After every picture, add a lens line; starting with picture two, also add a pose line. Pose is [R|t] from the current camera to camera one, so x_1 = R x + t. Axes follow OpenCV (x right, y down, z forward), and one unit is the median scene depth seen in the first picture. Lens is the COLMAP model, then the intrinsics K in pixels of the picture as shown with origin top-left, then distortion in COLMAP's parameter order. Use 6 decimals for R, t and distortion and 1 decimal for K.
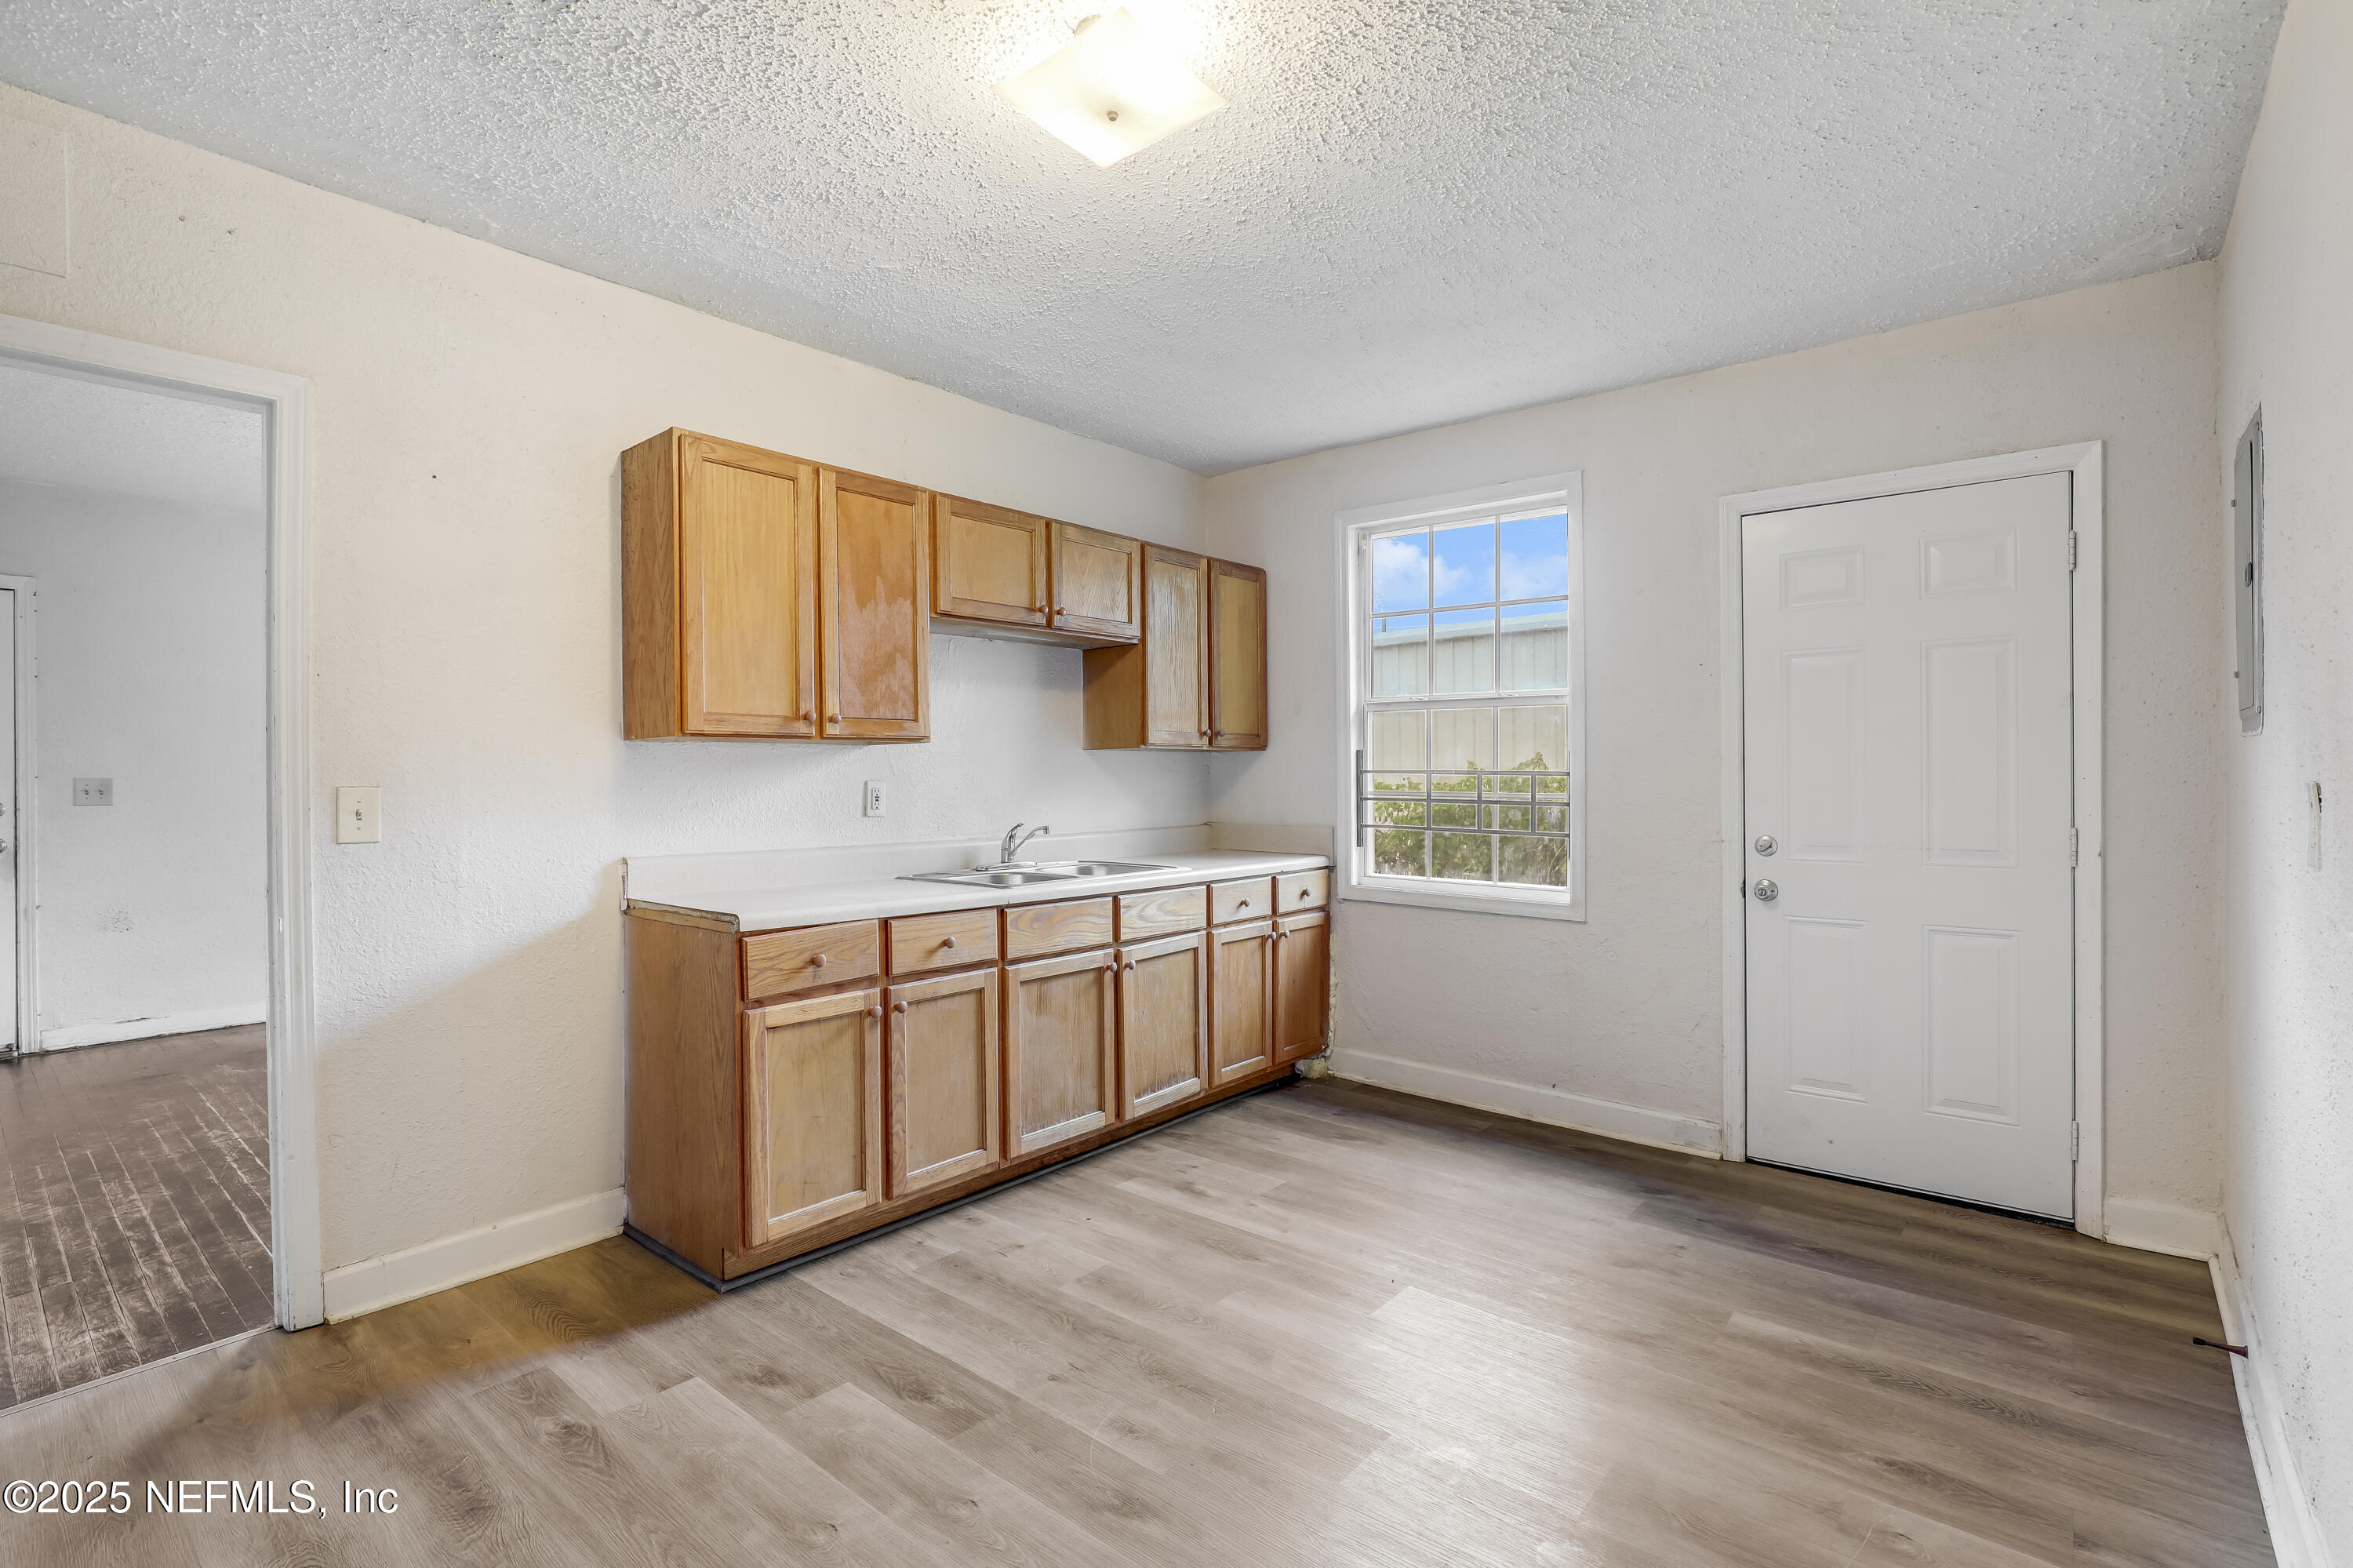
lens RADIAL K [[1081.6, 0, 1200.4], [0, 1081.6, 775.1], [0, 0, 1]] dist [-0.023662, 0.007820]
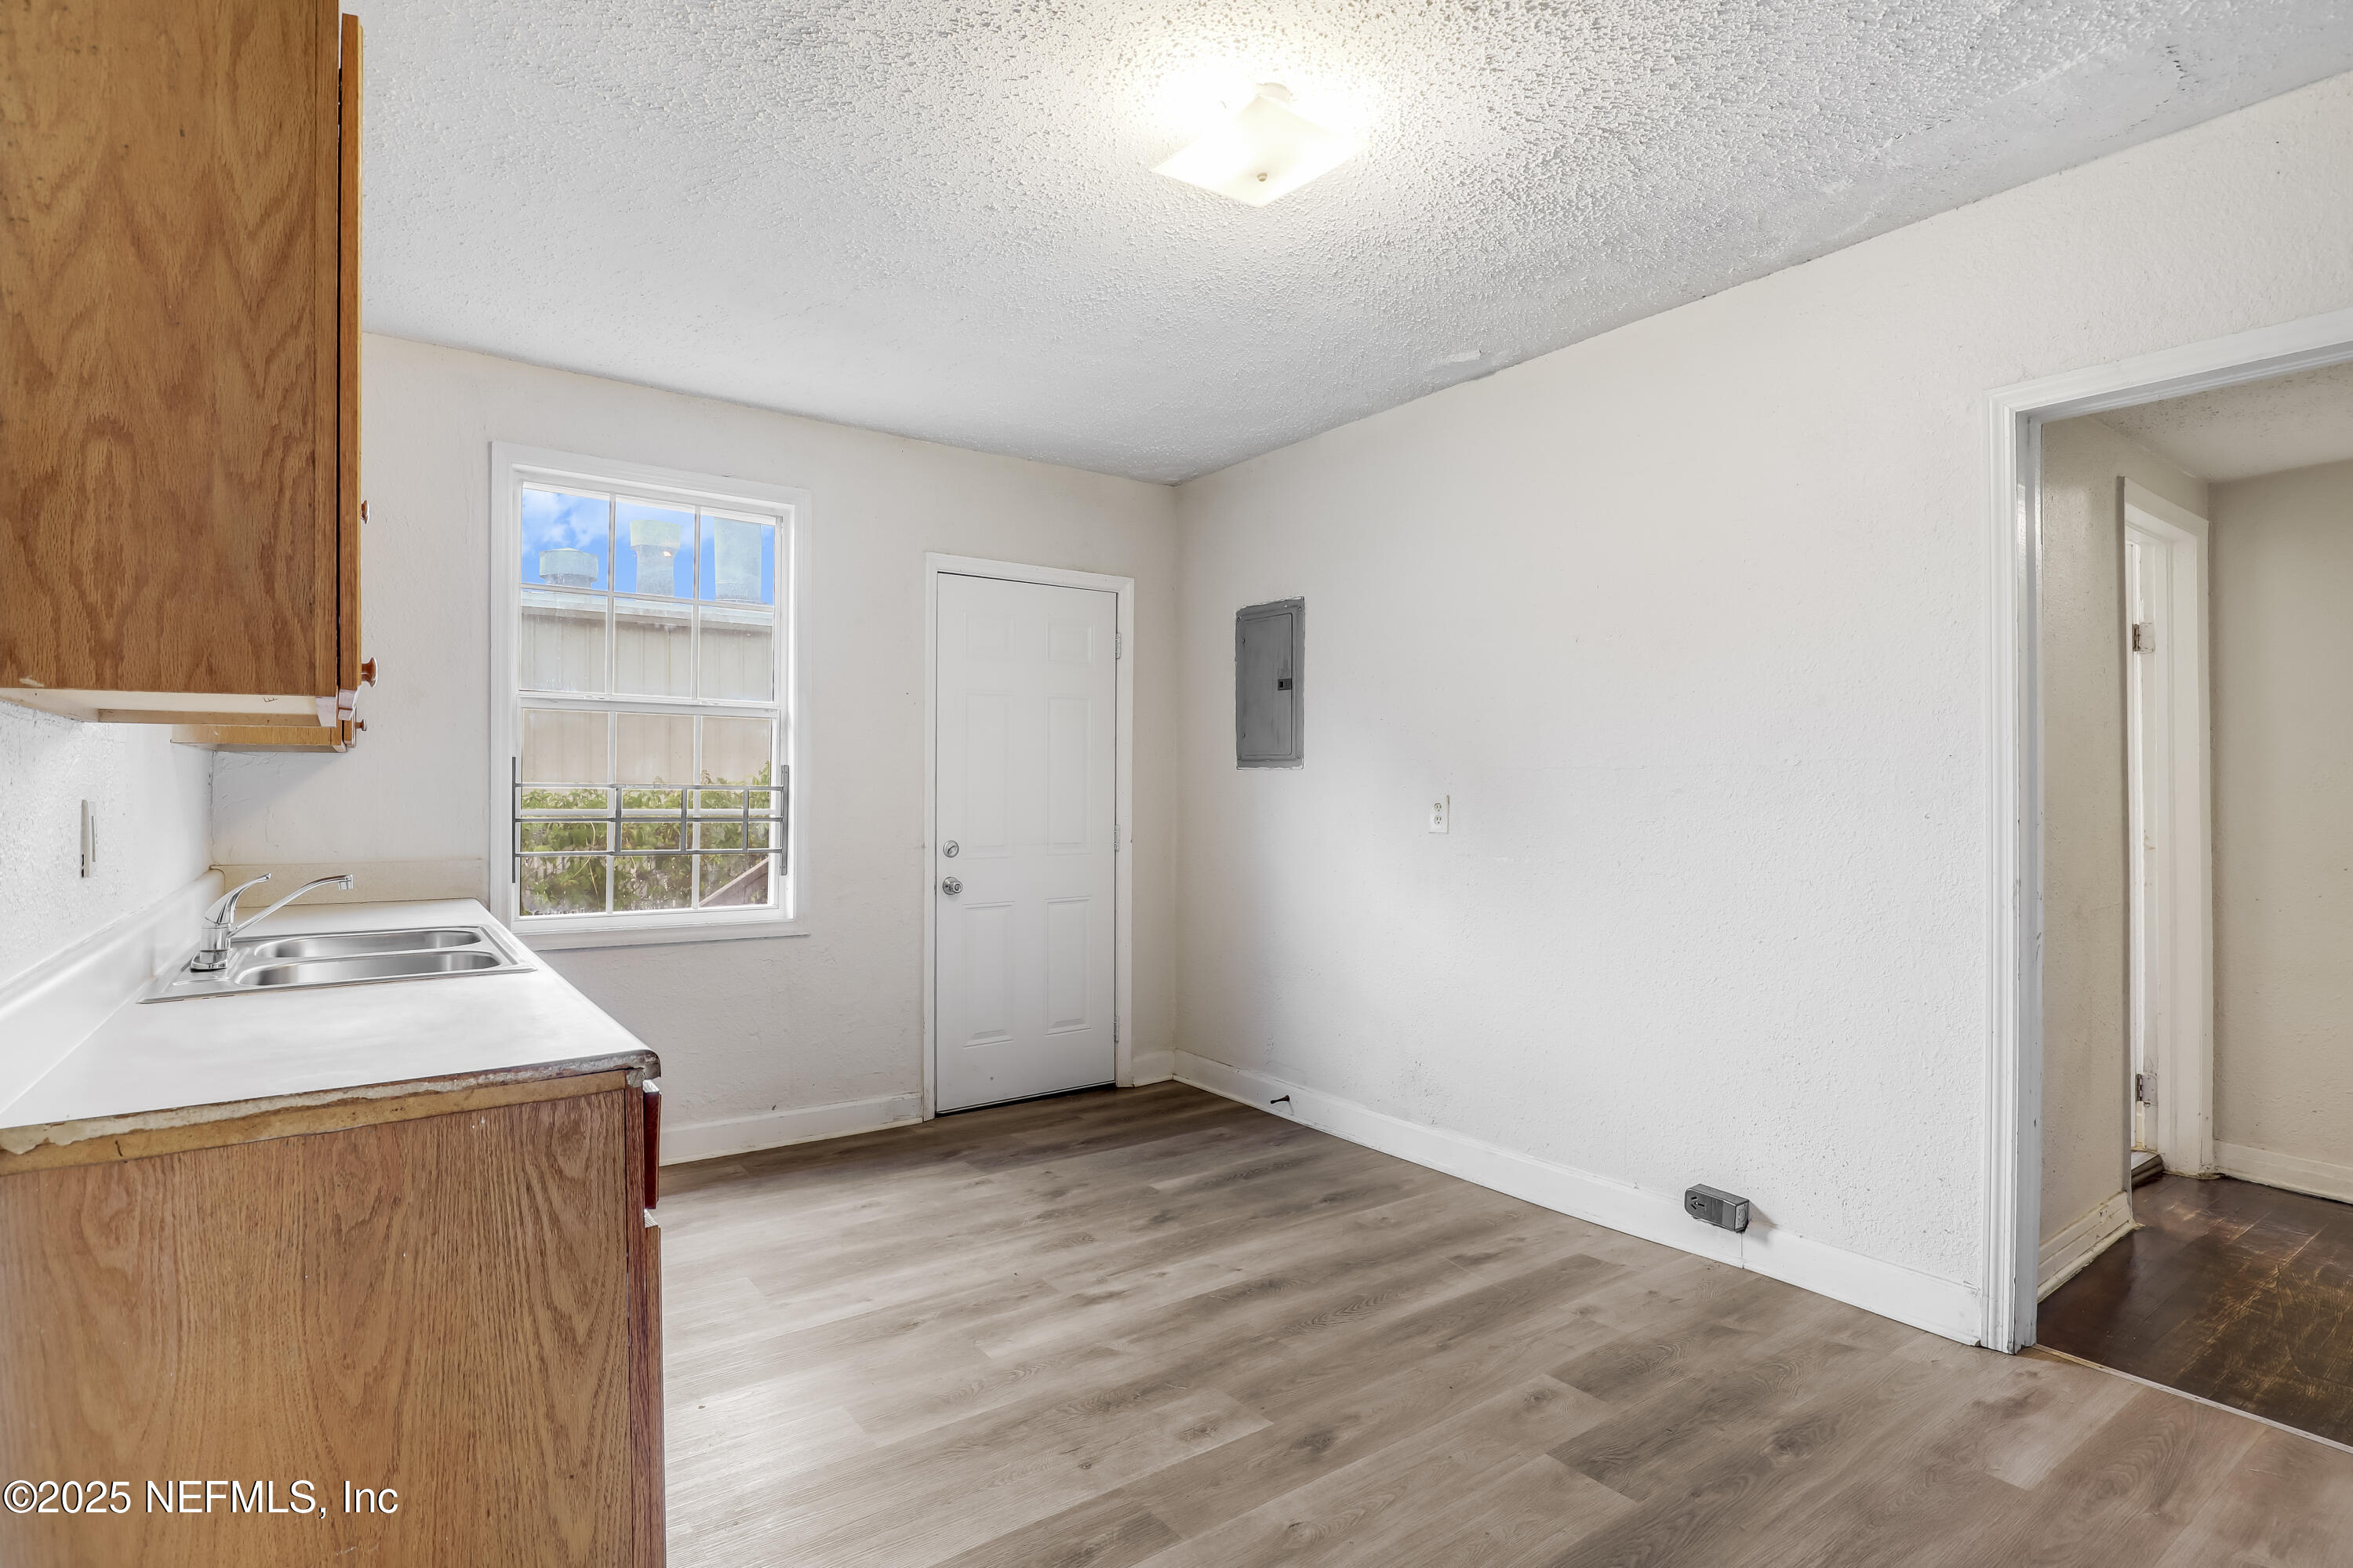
lens RADIAL K [[1081.6, 0, 1200.4], [0, 1081.6, 775.1], [0, 0, 1]] dist [-0.023662, 0.007820]
pose [[0.283132, 0.018771, 0.958897, -0.645952], [0.005764, 0.999757, -0.021272, 0.012282], [-0.959064, 0.011550, 0.282955, 0.443983]]
